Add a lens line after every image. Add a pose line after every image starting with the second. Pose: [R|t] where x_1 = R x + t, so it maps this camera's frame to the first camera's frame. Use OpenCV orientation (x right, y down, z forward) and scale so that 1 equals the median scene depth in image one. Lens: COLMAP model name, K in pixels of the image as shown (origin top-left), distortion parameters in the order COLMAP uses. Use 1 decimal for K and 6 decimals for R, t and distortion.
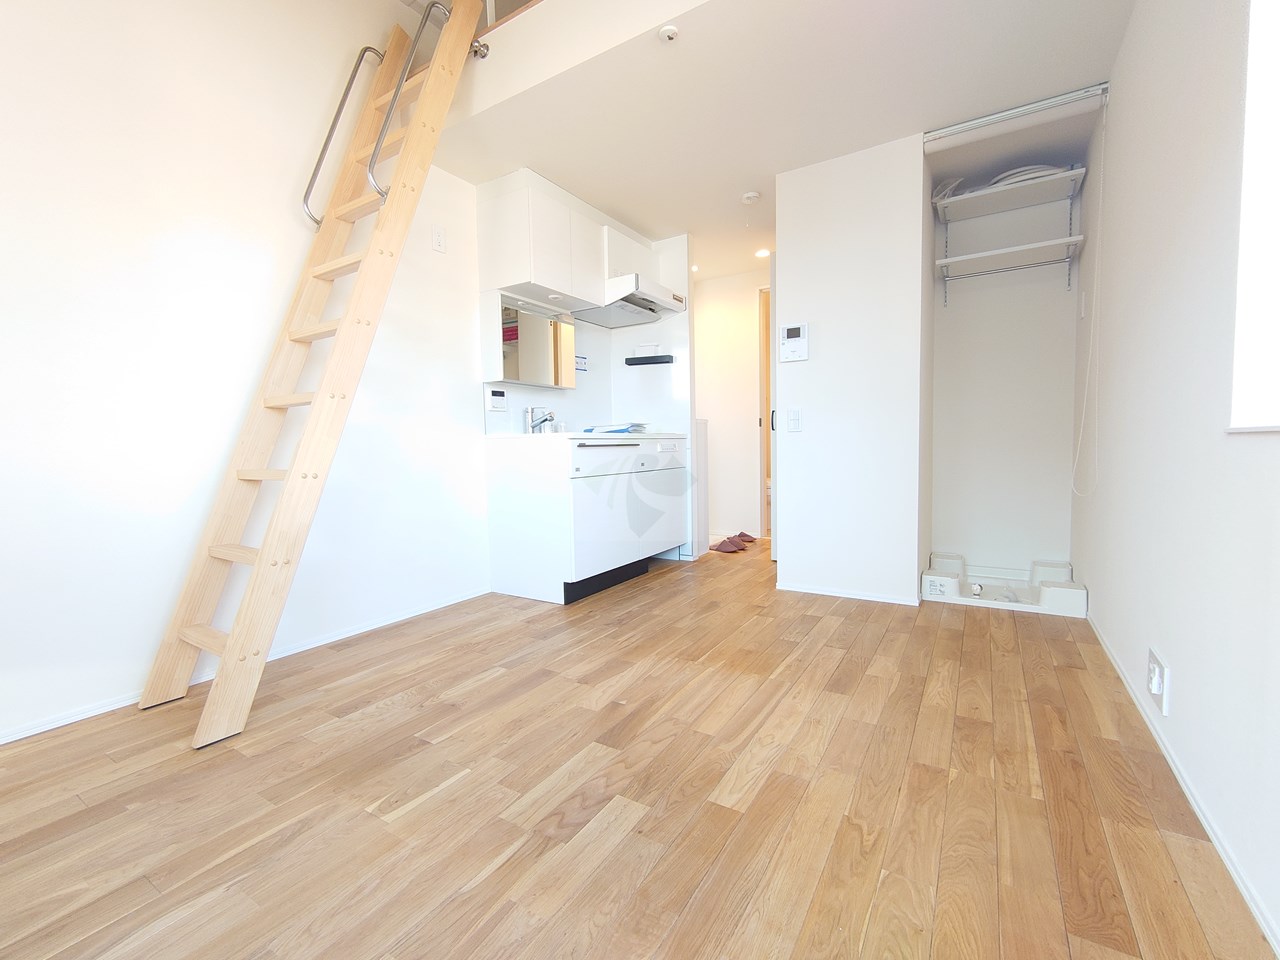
lens RADIAL K [[534.9, 0, 643.8], [0, 534.9, 490.9], [0, 0, 1]] dist [0.003391, -0.000278]
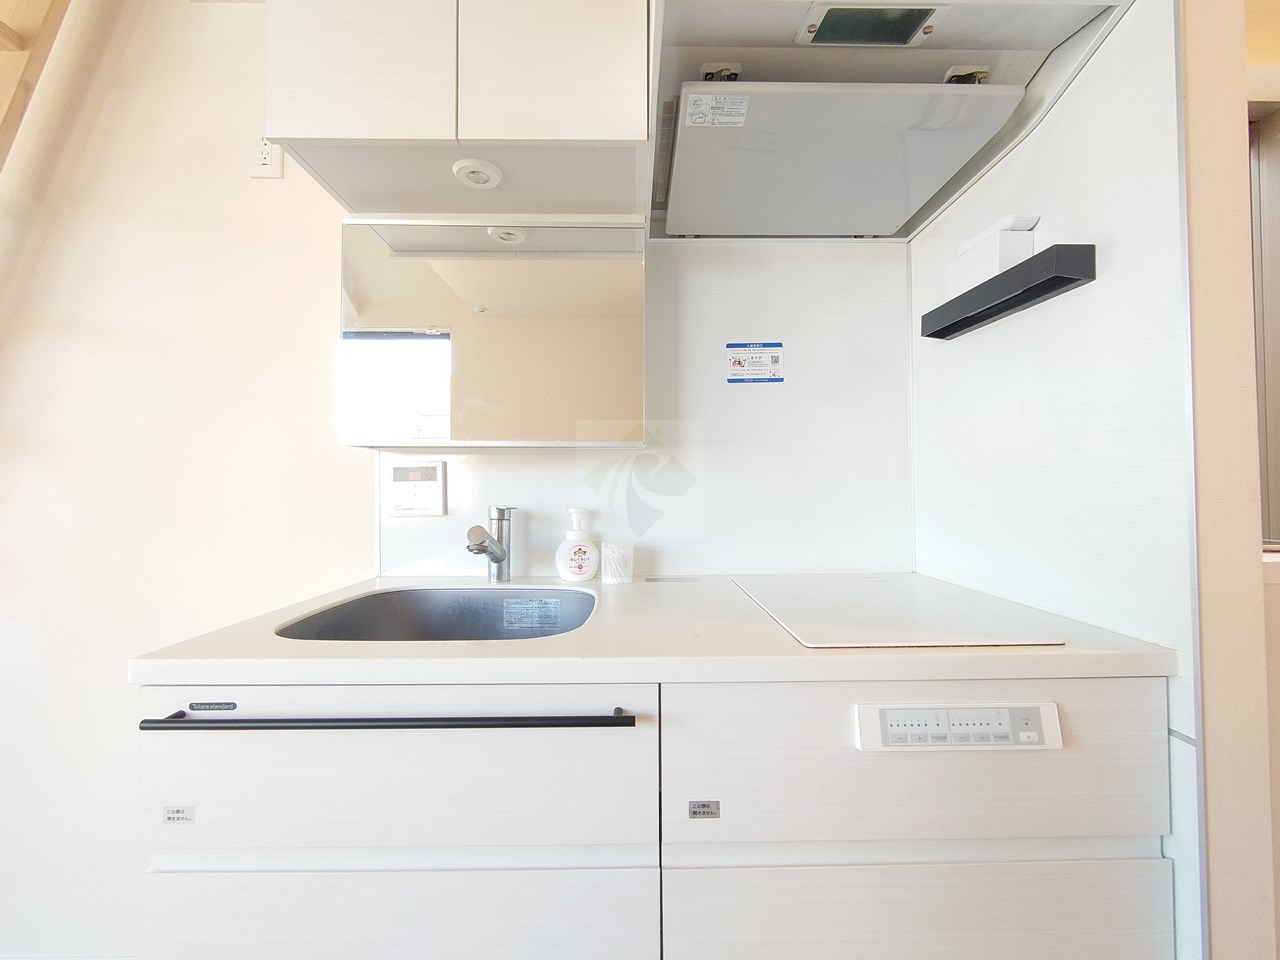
lens RADIAL K [[534.9, 0, 643.8], [0, 534.9, 490.9], [0, 0, 1]] dist [0.003391, -0.000278]
pose [[0.544584, 0.006149, -0.838684, 0.254185], [-0.078088, 0.996001, -0.043403, -0.262217], [0.835063, 0.089128, 0.542886, 1.472161]]
